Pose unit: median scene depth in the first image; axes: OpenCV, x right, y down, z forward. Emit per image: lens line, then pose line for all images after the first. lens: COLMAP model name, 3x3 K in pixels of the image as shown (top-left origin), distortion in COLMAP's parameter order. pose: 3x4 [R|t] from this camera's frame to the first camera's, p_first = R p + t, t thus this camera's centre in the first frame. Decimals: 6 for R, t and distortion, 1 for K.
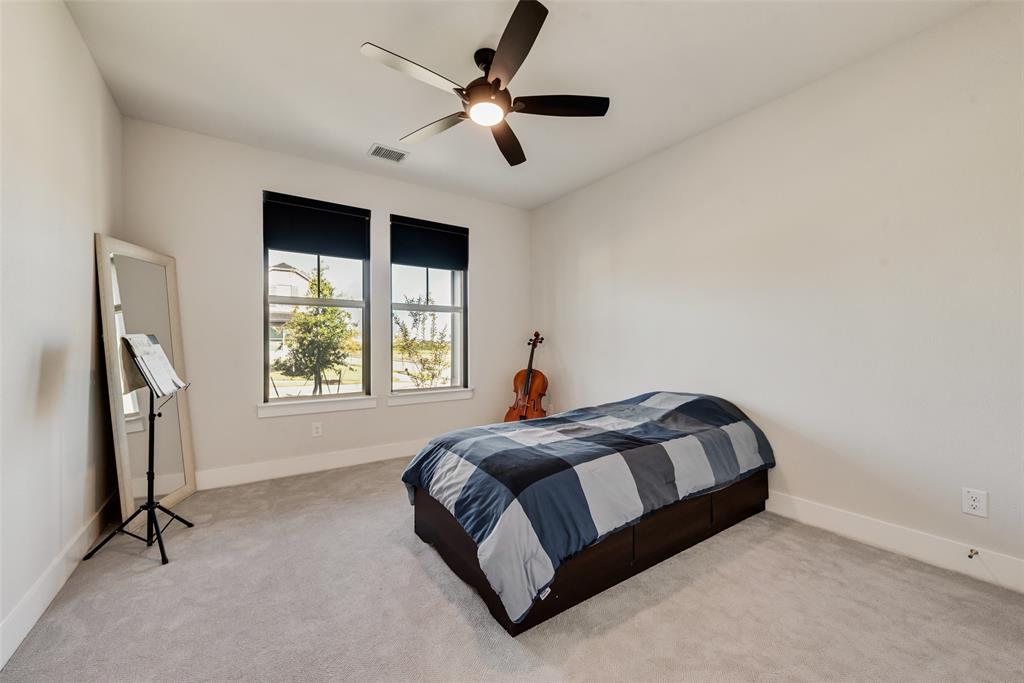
lens RADIAL K [[400.4, 0, 508.1], [0, 400.4, 342.6], [0, 0, 1]] dist [0.005921, -0.000491]
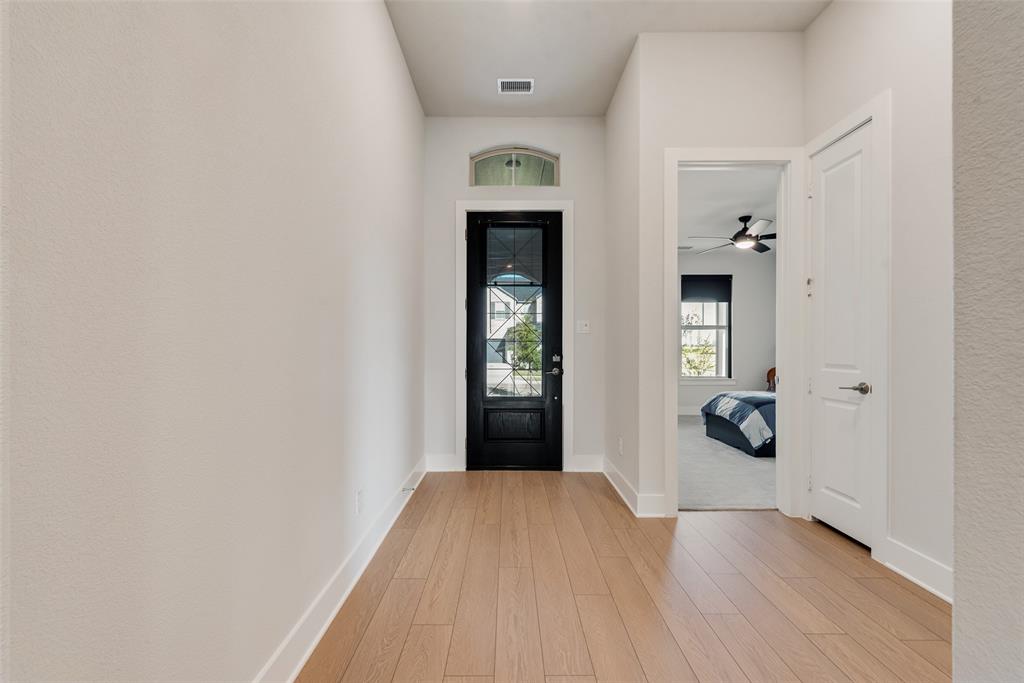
lens RADIAL K [[400.4, 0, 508.1], [0, 400.4, 342.6], [0, 0, 1]] dist [0.005921, -0.000491]
pose [[0.828482, 0.002526, -0.560009, 0.094333], [-0.007955, 0.999942, -0.007258, -0.010914], [0.559959, 0.010468, 0.828454, -1.394041]]
